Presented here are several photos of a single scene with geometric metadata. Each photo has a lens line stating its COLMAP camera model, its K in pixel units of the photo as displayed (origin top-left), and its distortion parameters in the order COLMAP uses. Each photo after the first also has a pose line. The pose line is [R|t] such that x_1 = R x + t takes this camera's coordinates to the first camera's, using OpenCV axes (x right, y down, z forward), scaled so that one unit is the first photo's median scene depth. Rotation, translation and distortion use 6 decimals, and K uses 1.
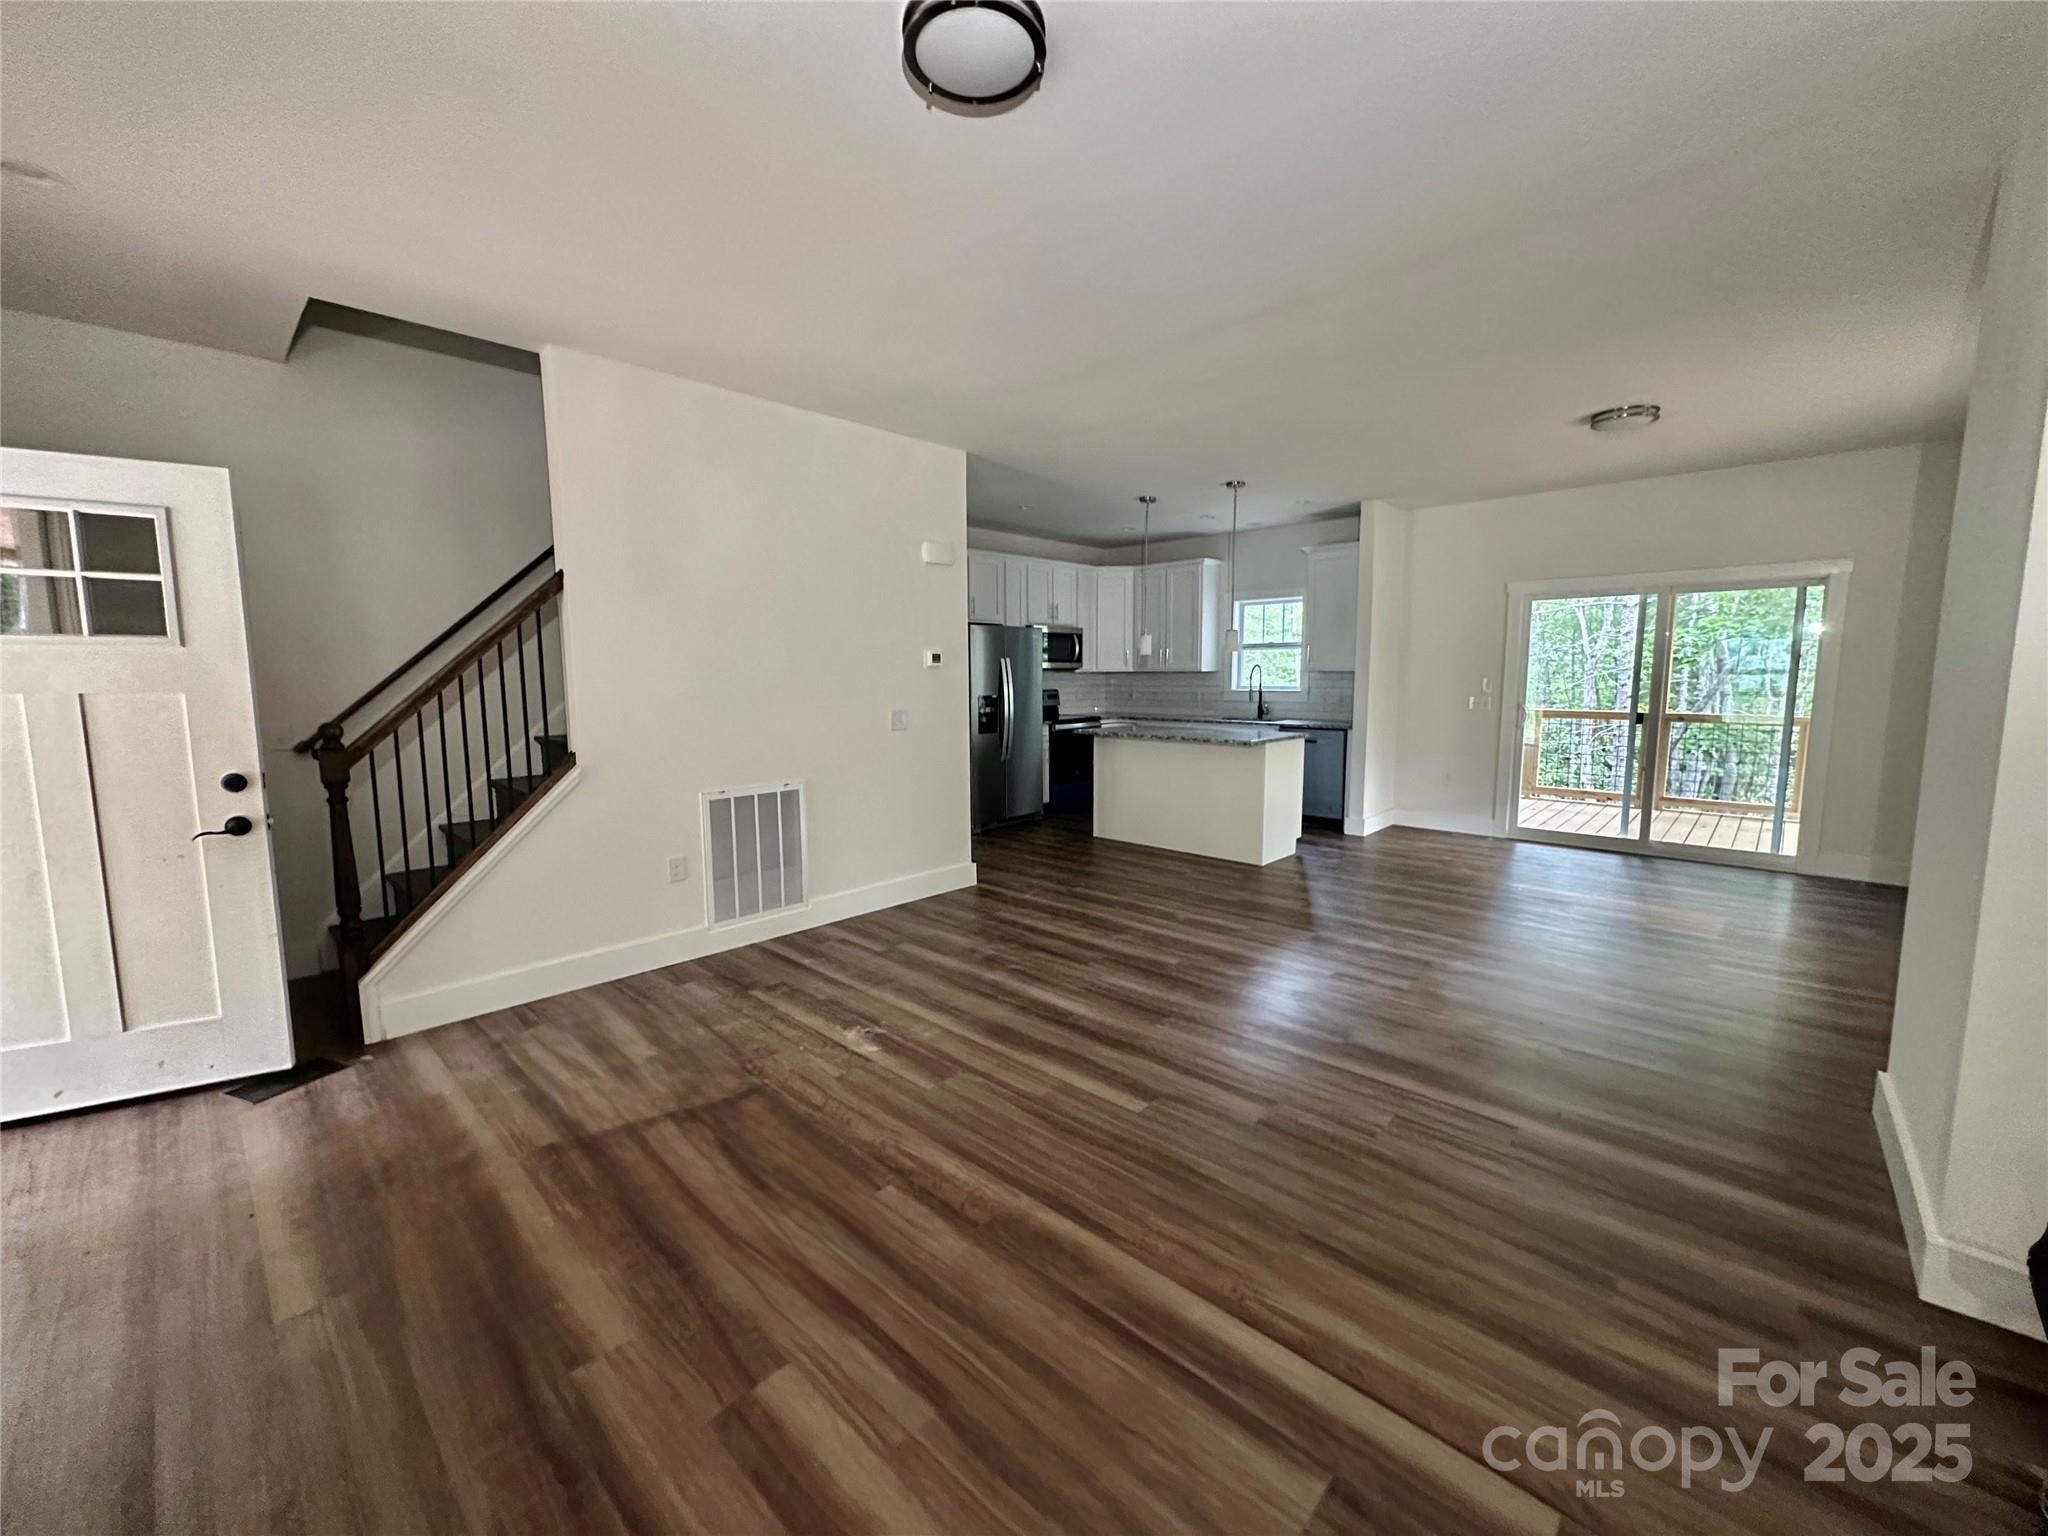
lens RADIAL K [[823.3, 0, 1010.5], [0, 823.3, 769.2], [0, 0, 1]] dist [-0.002573, -0.000177]
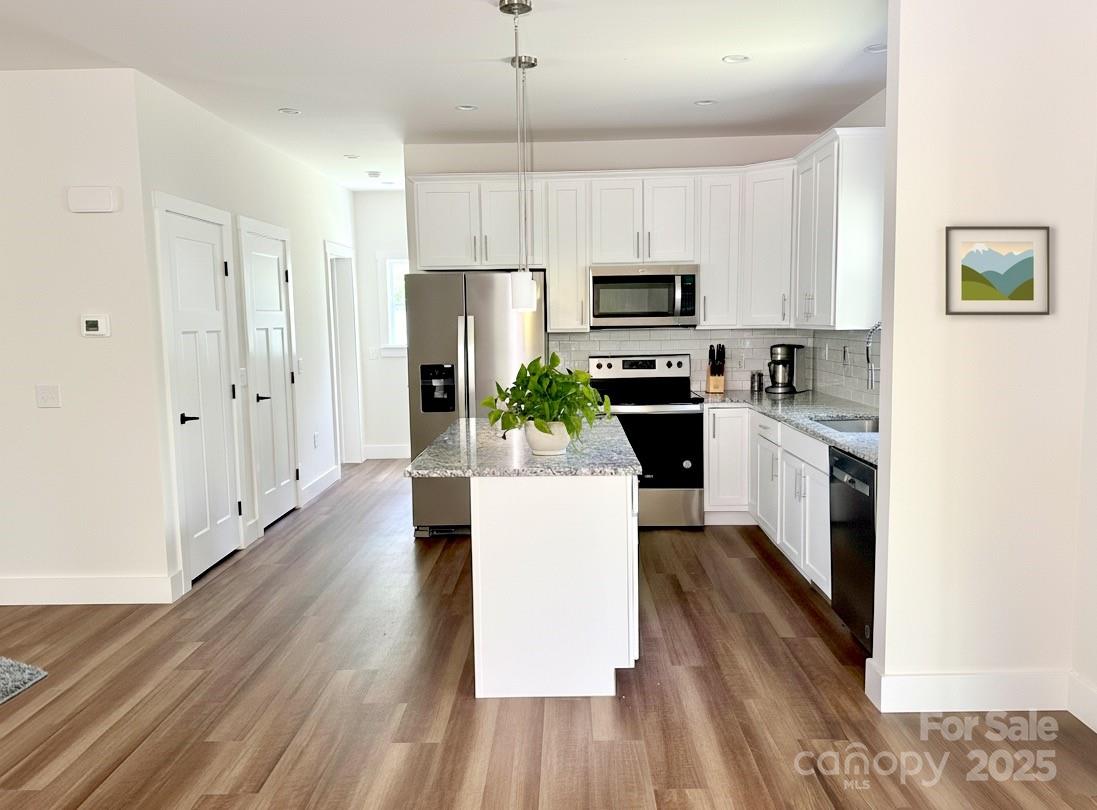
lens RADIAL K [[832.3, 0, 548.5], [0, 832.3, 405.0], [0, 0, 1]] dist [0.054031, -0.109033]
pose [[0.686220, 0.070132, -0.724005, 1.800725], [-0.073640, 0.996925, 0.026771, -0.235139], [0.723657, 0.034945, 0.689275, 1.579749]]
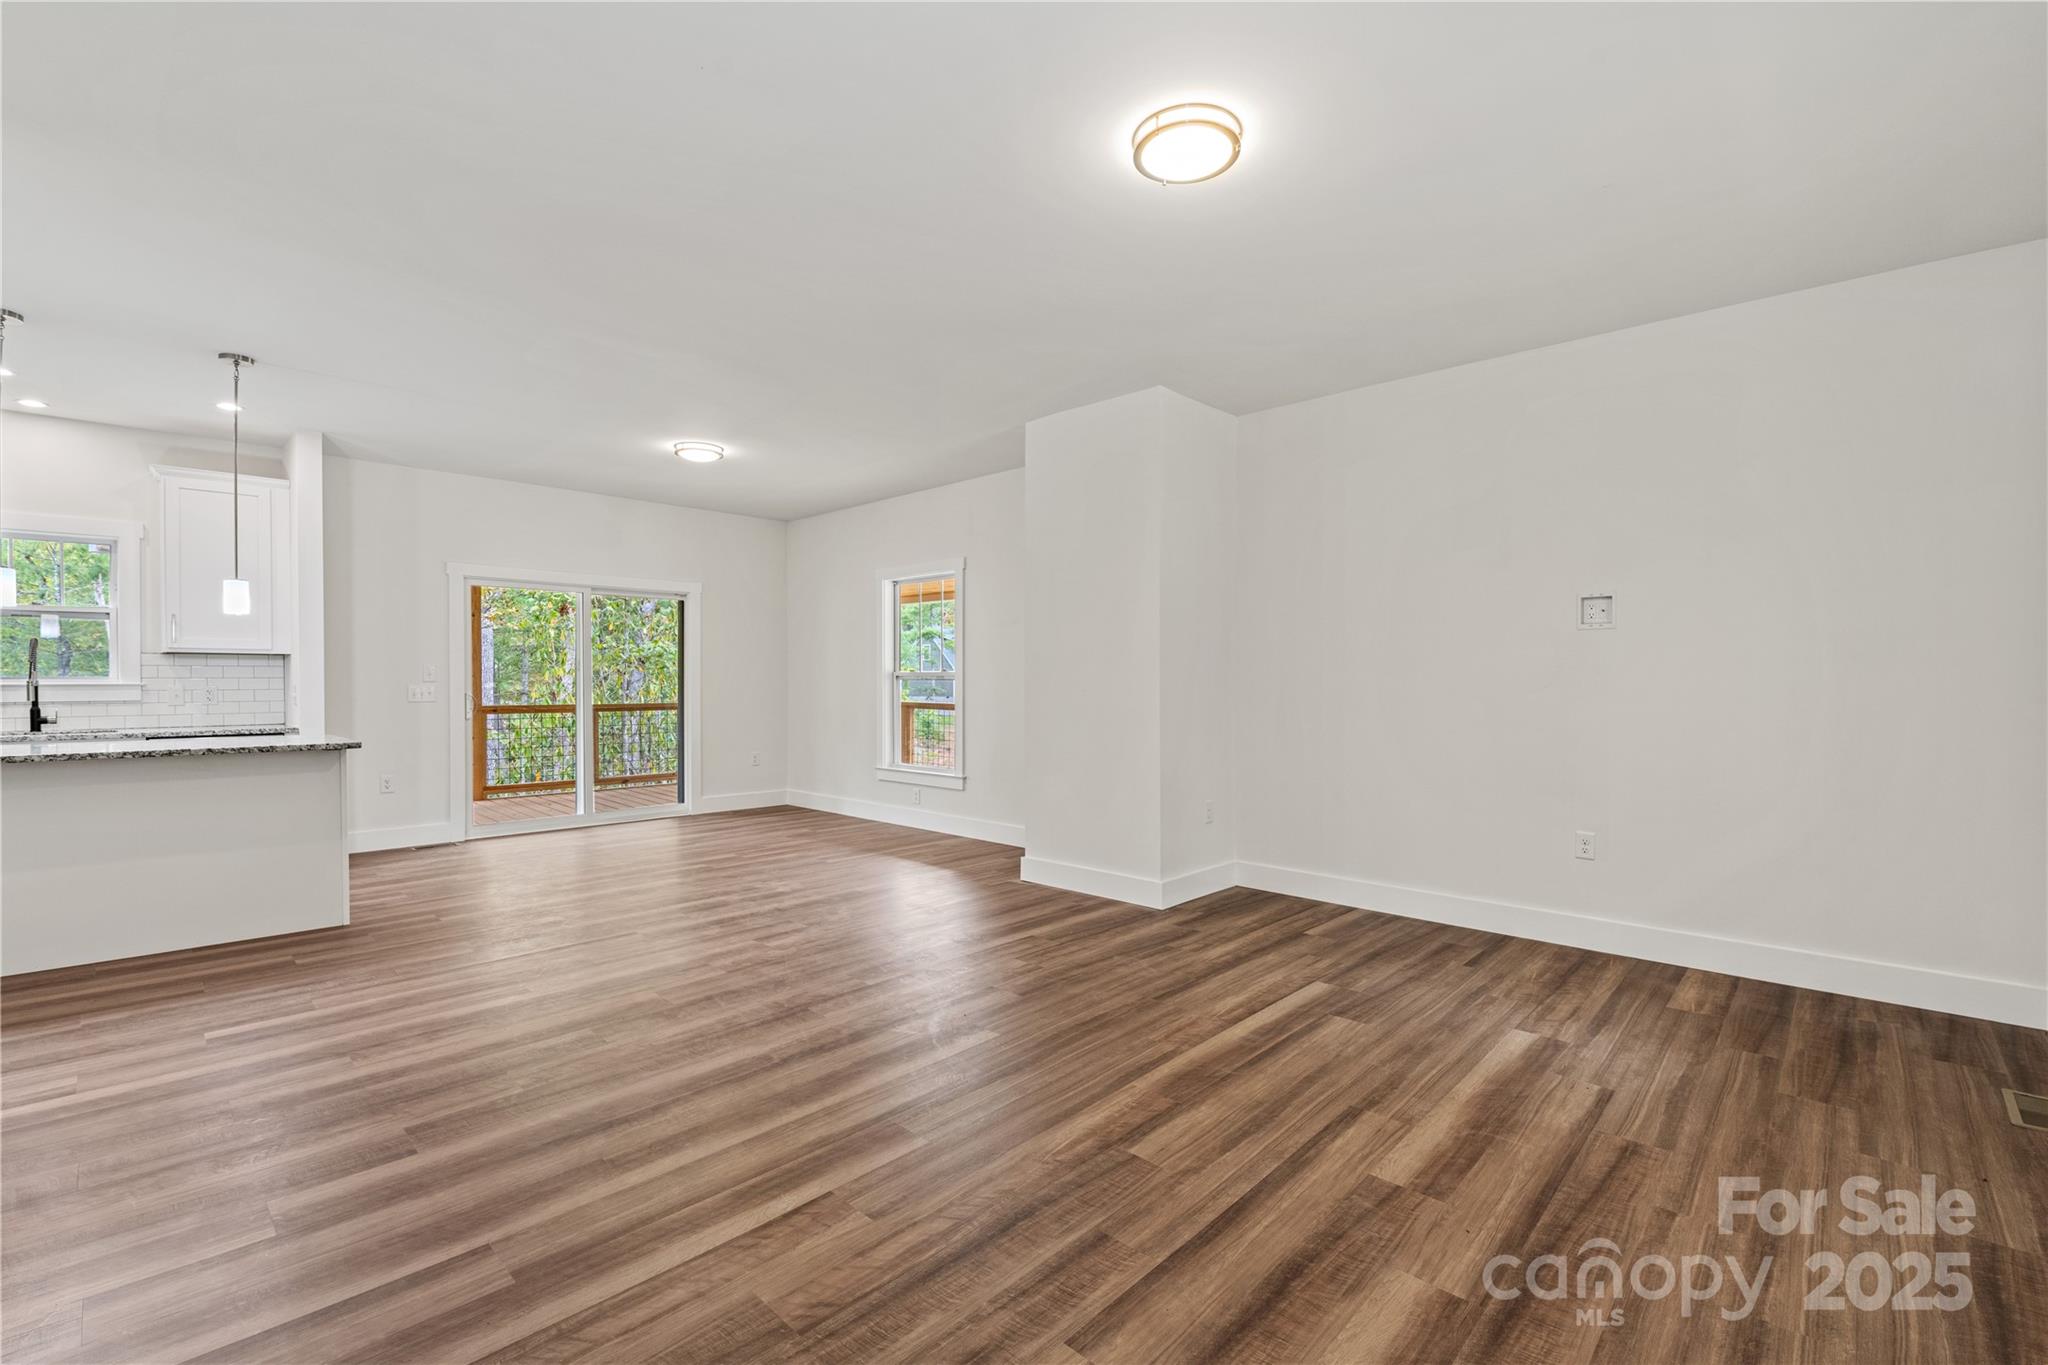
lens RADIAL K [[889.7, 0, 1037.5], [0, 889.7, 661.9], [0, 0, 1]] dist [-0.002990, -0.009970]
pose [[-0.019988, 0.025721, 0.999469, -1.141299], [0.120054, 0.992498, -0.023141, -0.037158], [-0.992566, 0.119528, -0.022926, 1.029386]]
